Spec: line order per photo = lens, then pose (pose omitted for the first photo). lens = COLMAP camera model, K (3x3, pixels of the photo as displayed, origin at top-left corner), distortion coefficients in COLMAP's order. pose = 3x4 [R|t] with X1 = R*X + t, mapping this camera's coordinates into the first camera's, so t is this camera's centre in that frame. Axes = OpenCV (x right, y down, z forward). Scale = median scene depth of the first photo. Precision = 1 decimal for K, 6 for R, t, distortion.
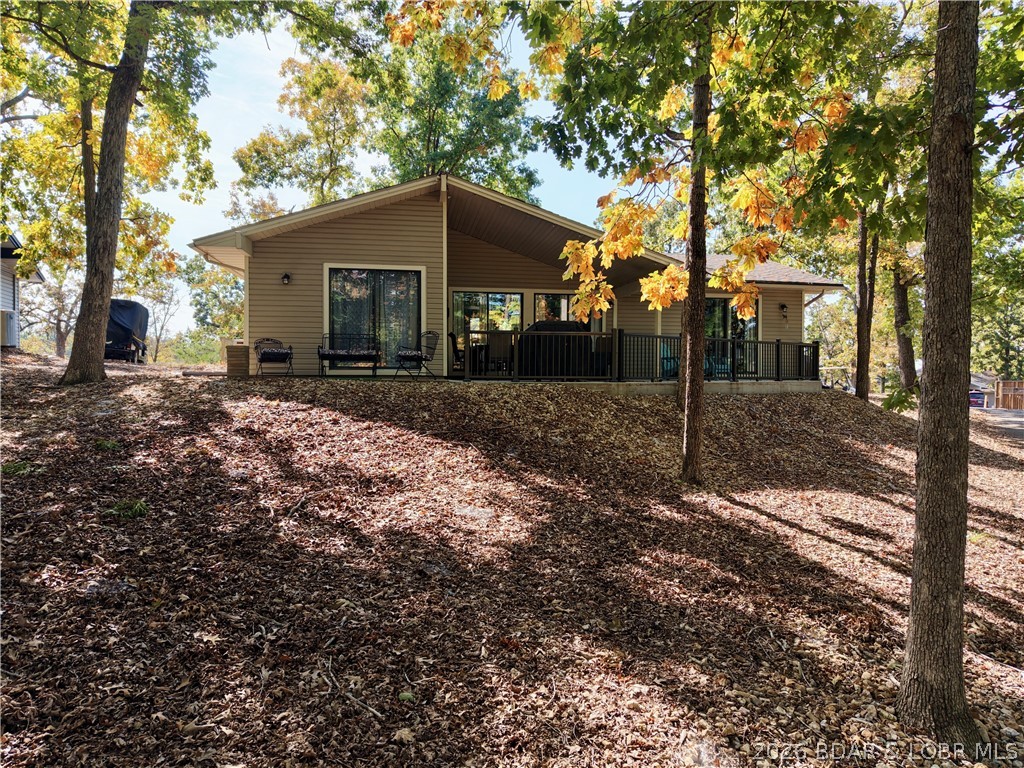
lens RADIAL K [[681.1, 0, 512.0], [0, 681.1, 384.0], [0, 0, 1]] dist [0.008230, -0.006407]
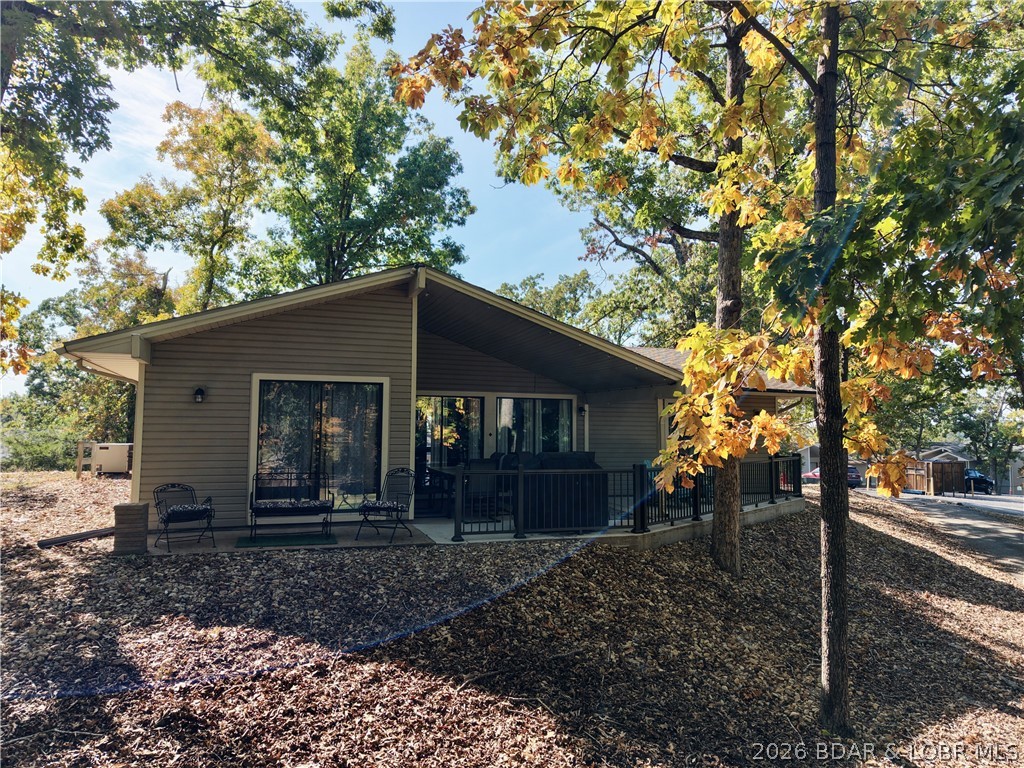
lens RADIAL K [[681.1, 0, 512.0], [0, 681.1, 384.0], [0, 0, 1]] dist [0.008230, -0.006407]
pose [[0.981237, 0.015126, 0.192214, -0.081041], [0.000895, 0.996550, -0.082989, -0.059729], [-0.192806, 0.081604, 0.977838, 0.124785]]
